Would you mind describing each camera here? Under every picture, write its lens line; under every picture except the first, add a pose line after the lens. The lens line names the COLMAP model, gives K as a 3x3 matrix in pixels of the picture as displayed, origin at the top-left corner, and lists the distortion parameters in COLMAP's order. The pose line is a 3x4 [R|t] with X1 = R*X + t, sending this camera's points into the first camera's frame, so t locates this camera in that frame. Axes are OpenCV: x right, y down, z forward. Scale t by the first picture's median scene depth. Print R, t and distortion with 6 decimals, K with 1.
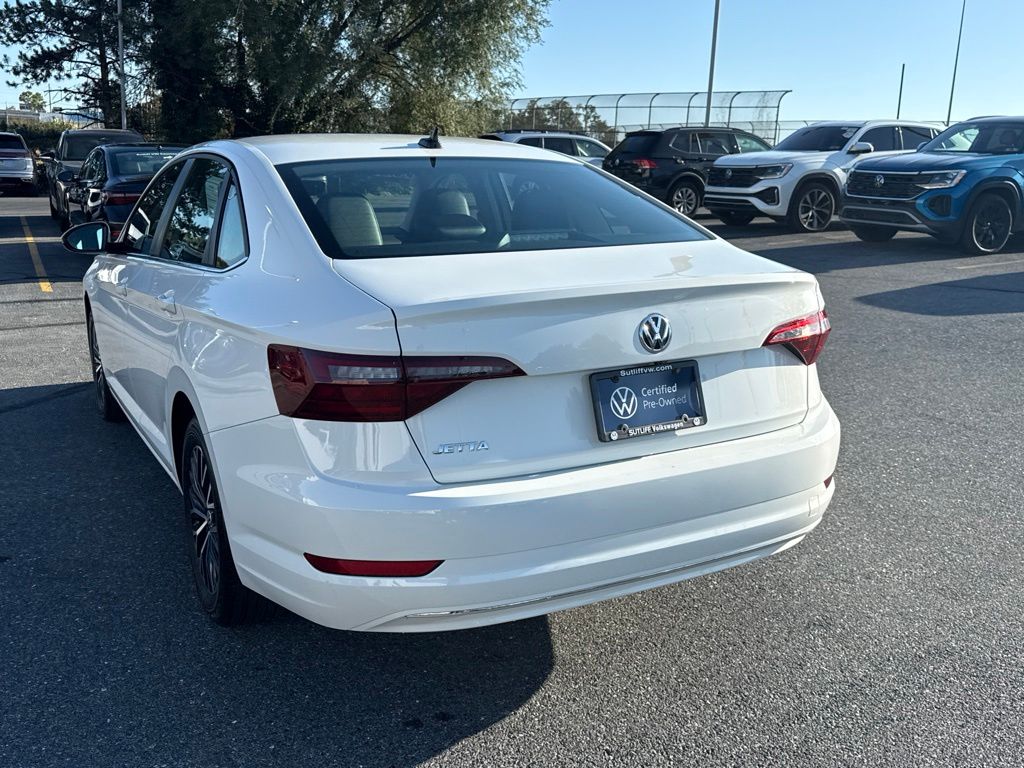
lens RADIAL K [[959.7, 0, 505.4], [0, 959.7, 390.2], [0, 0, 1]] dist [0.146478, -0.283228]
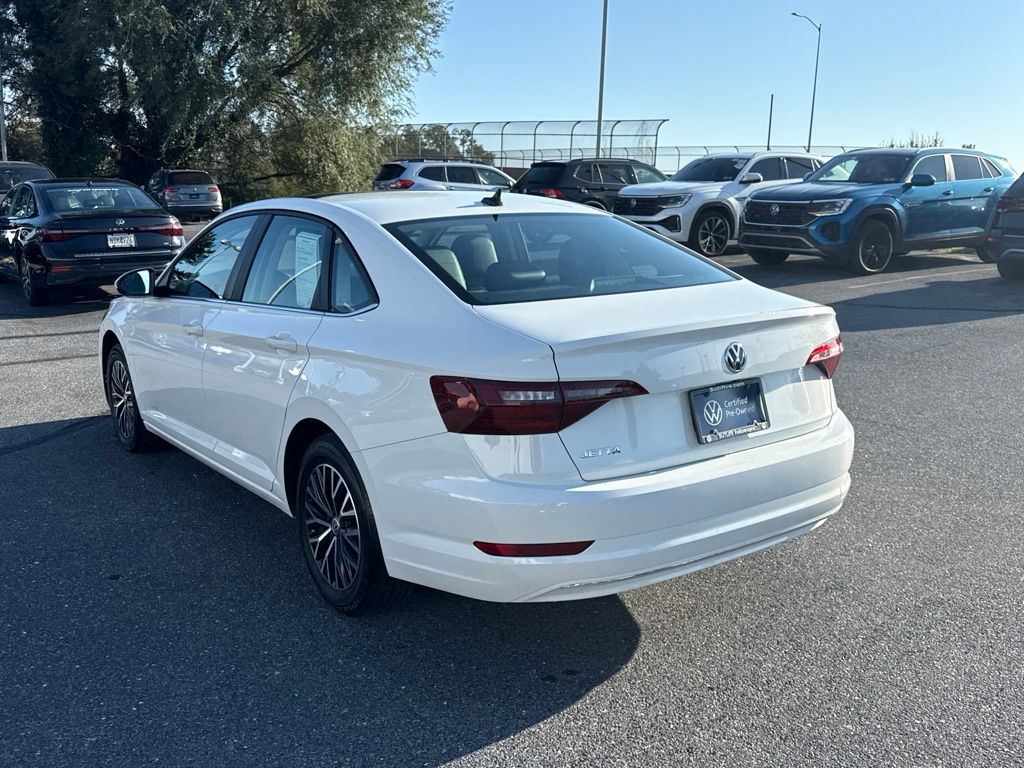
lens RADIAL K [[954.2, 0, 507.0], [0, 954.2, 393.3], [0, 0, 1]] dist [0.196840, -0.440560]
pose [[0.992038, -0.033102, 0.121508, -0.109562], [0.035362, 0.999238, -0.016493, -0.000515], [-0.120870, 0.020658, 0.992453, -0.084650]]
